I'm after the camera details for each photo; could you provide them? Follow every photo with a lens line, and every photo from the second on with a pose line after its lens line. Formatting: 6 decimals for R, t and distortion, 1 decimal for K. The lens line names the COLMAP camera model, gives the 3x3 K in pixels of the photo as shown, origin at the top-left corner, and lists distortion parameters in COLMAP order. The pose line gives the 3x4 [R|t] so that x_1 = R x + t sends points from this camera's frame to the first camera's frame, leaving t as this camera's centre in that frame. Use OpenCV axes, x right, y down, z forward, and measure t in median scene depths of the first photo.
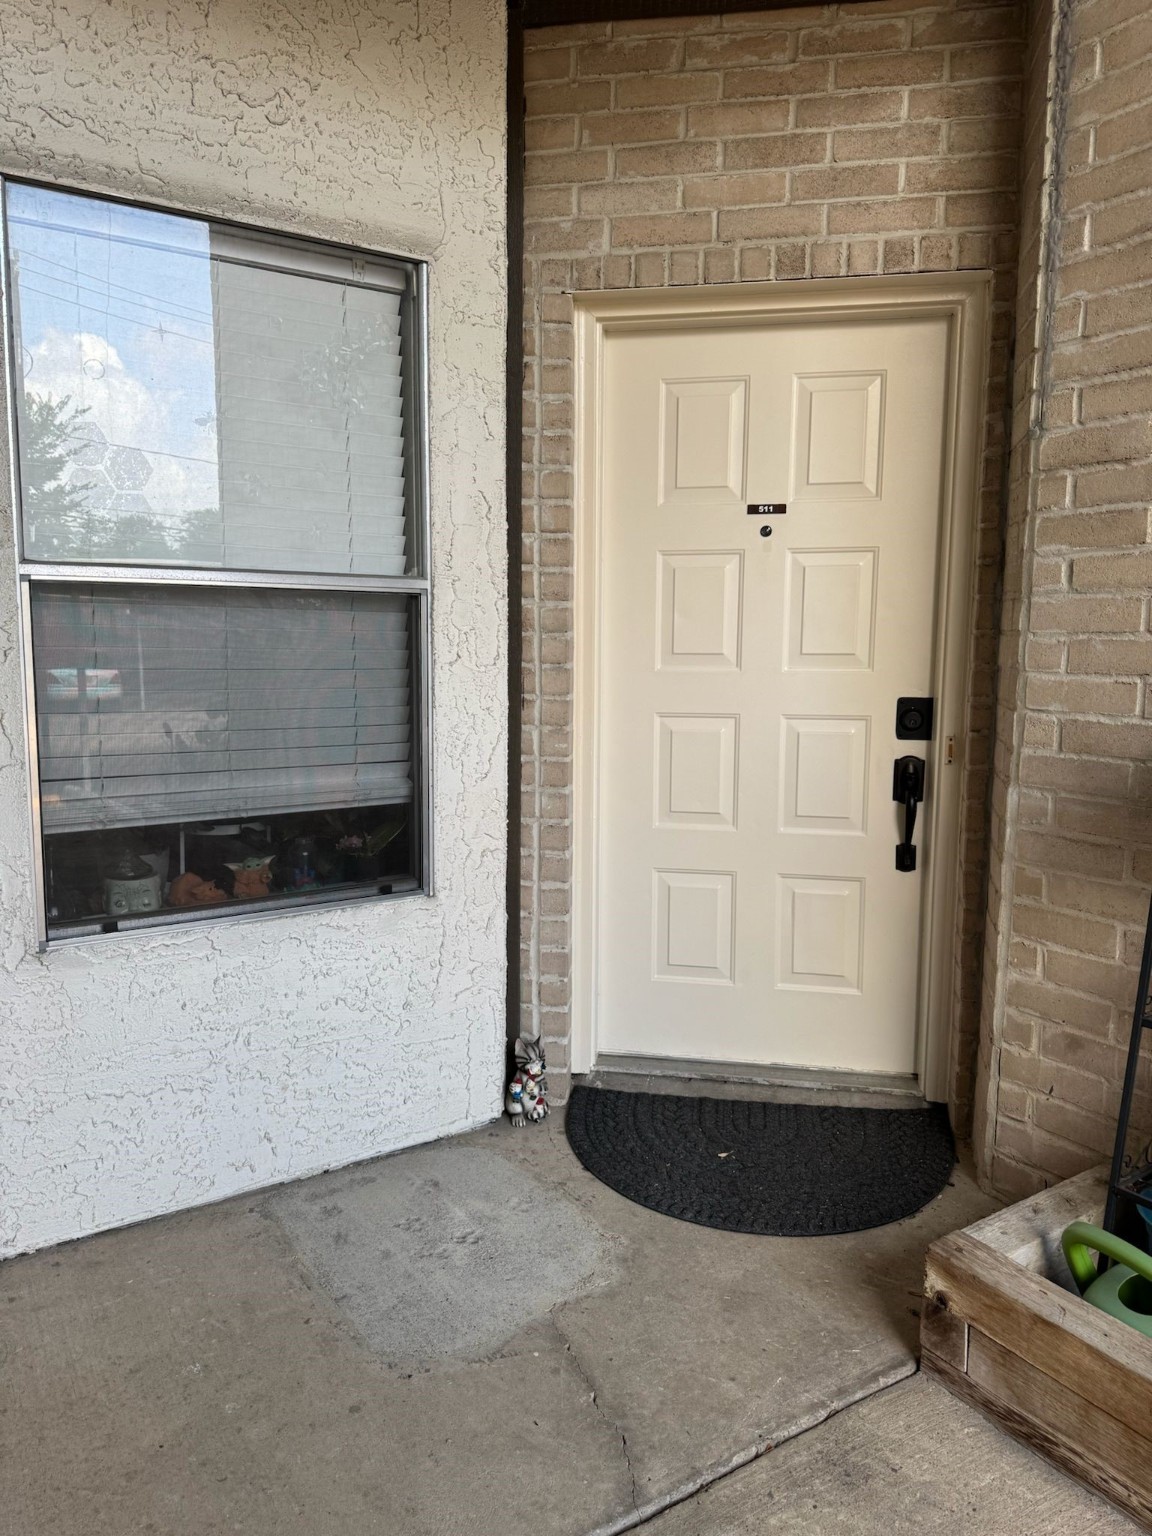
lens RADIAL K [[1086.5, 0, 580.4], [0, 1086.5, 761.7], [0, 0, 1]] dist [0.059827, -0.089030]
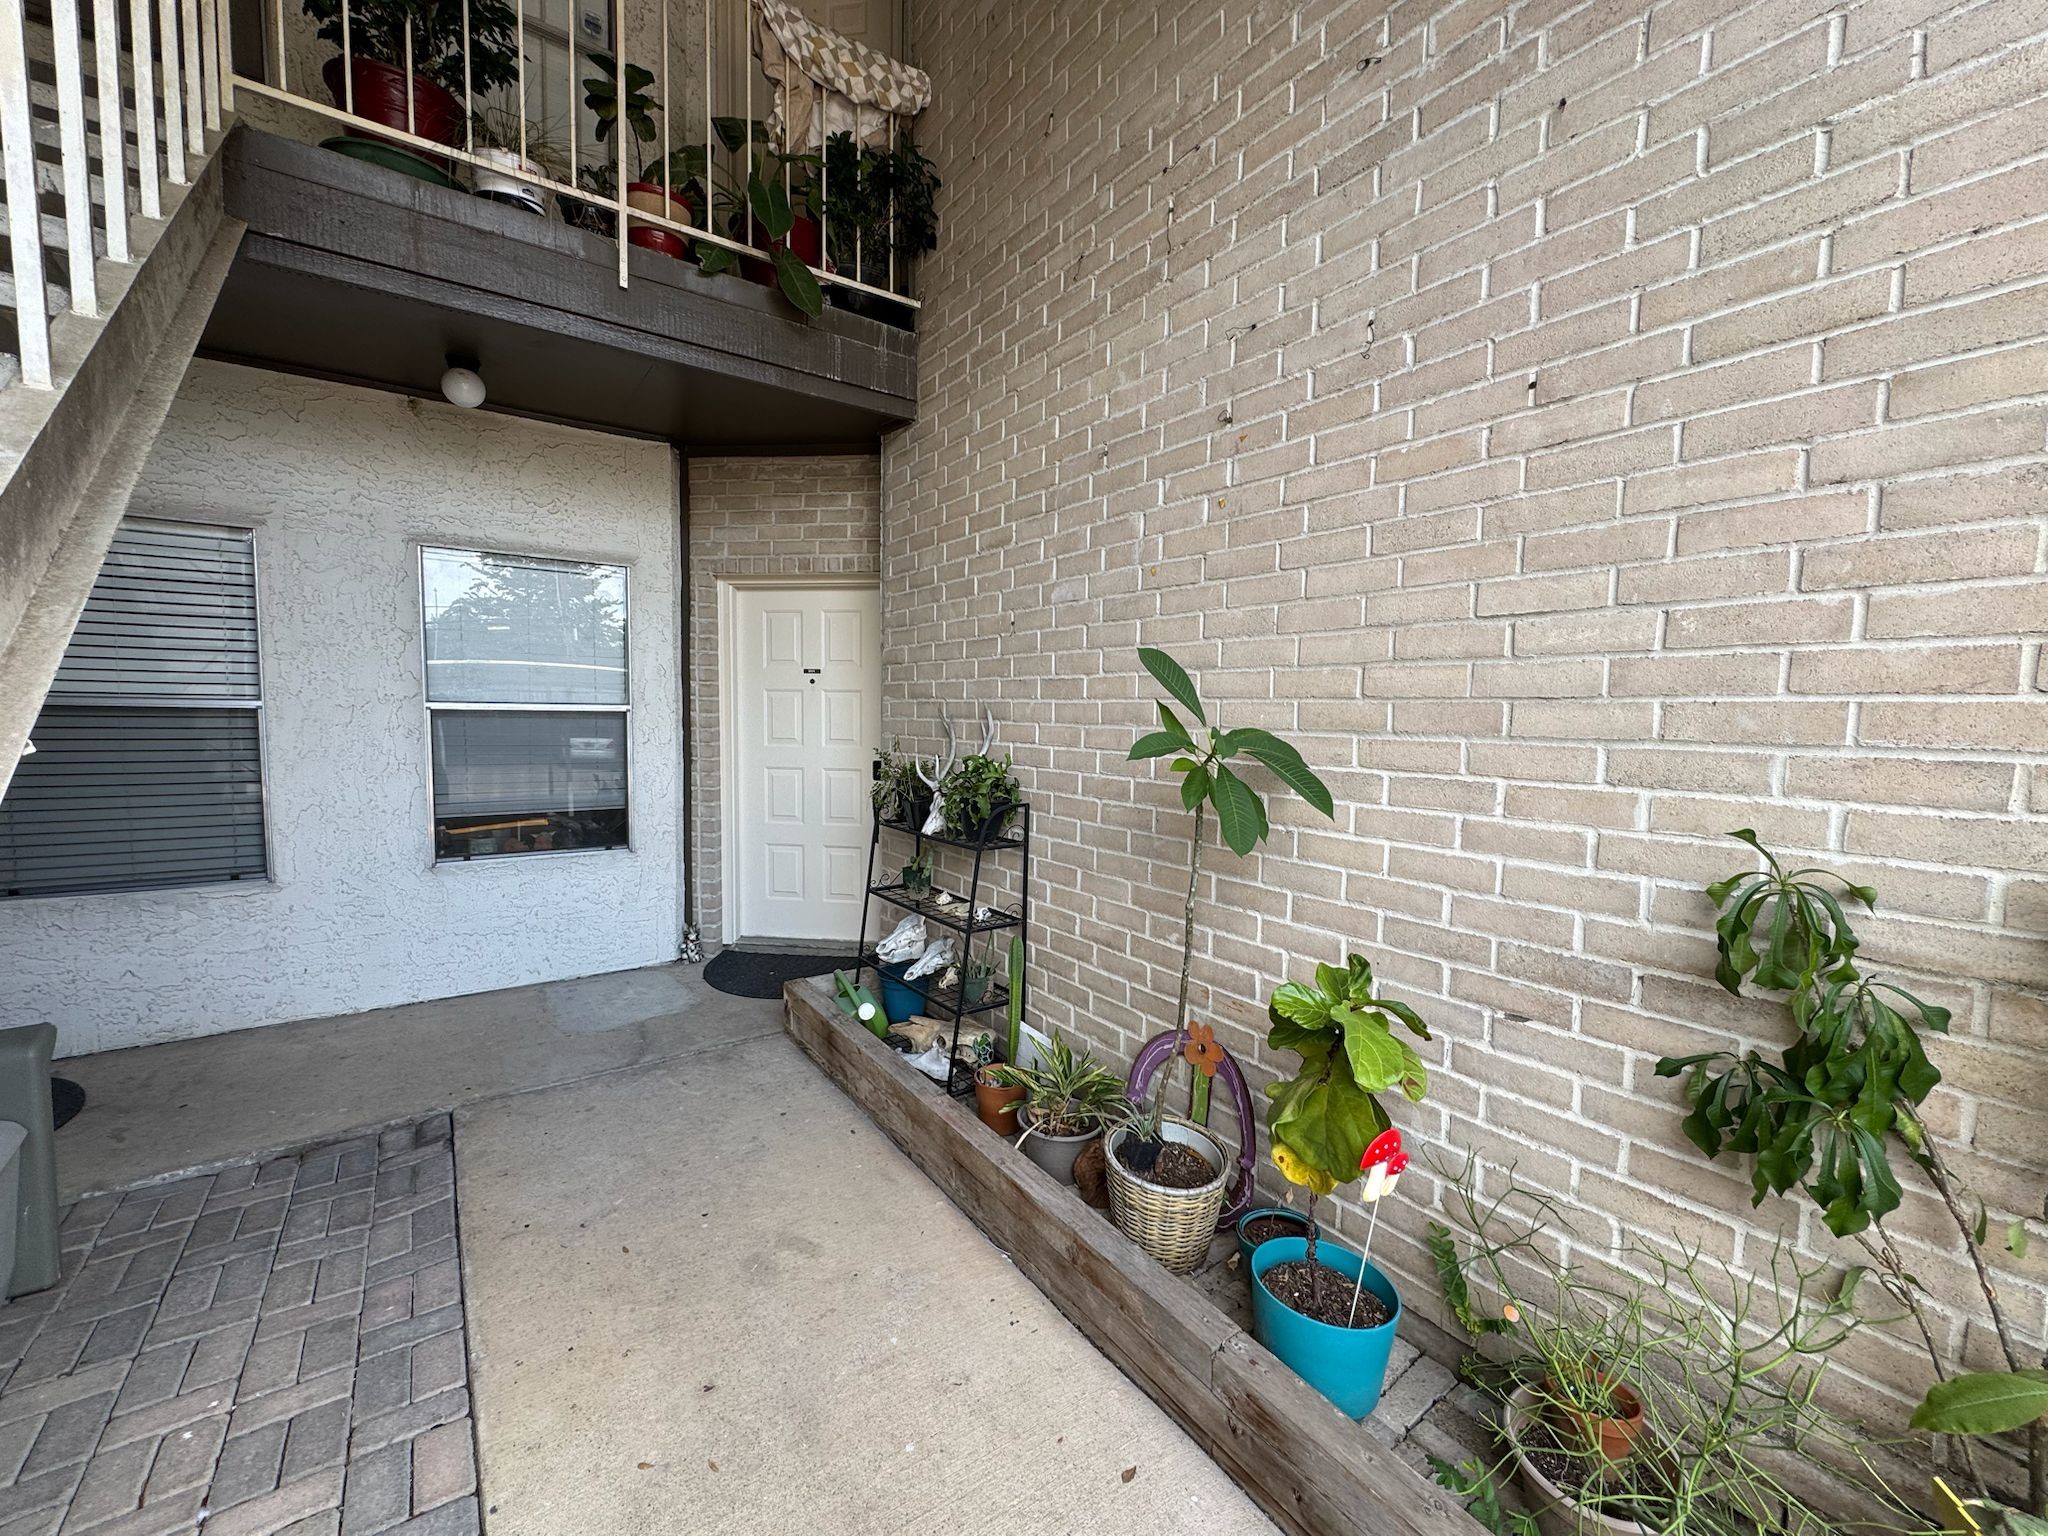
lens RADIAL K [[813.5, 0, 1022.5], [0, 813.5, 770.8], [0, 0, 1]] dist [-0.007988, 0.000288]
pose [[0.998959, 0.007224, 0.045040, 0.554321], [-0.005125, 0.998903, -0.046554, 0.035577], [-0.045327, 0.046275, 0.997900, -0.637269]]
